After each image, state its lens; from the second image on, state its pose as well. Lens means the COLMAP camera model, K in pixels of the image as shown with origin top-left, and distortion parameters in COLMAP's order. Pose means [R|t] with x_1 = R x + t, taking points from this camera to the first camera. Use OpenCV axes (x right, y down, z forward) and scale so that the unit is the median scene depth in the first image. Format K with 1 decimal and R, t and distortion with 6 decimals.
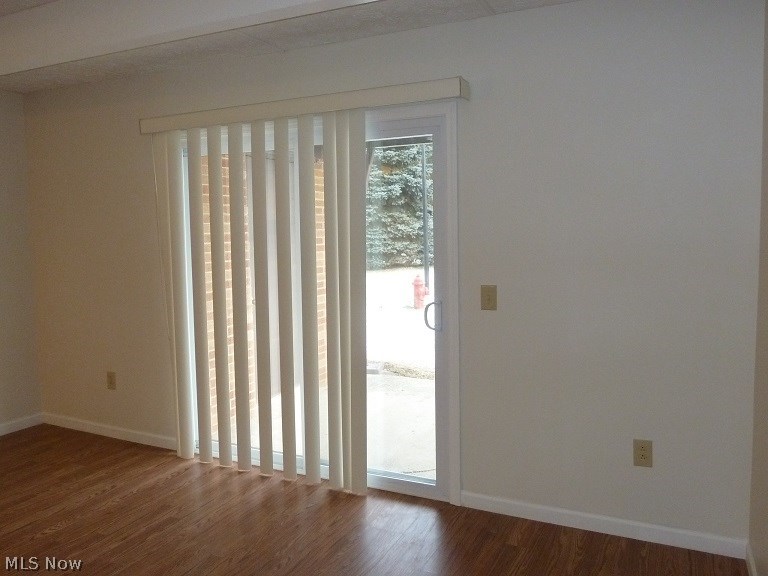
lens RADIAL K [[609.5, 0, 384.0], [0, 609.5, 288.0], [0, 0, 1]] dist [-0.020781, 0.012408]
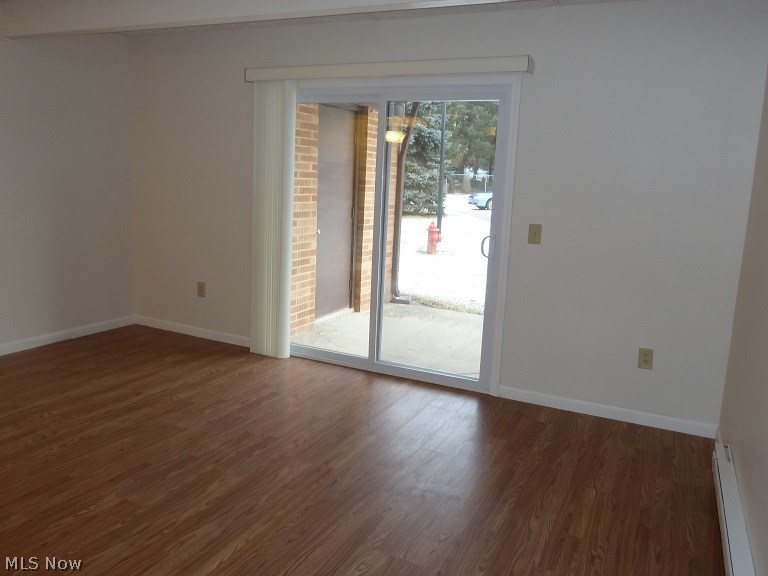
lens RADIAL K [[609.5, 0, 384.0], [0, 609.5, 288.0], [0, 0, 1]] dist [-0.020781, 0.012408]
pose [[0.998286, 0.056862, 0.013880, -0.131172], [-0.057820, 0.994885, 0.082830, 0.035611], [-0.009099, -0.083491, 0.996467, -0.230959]]
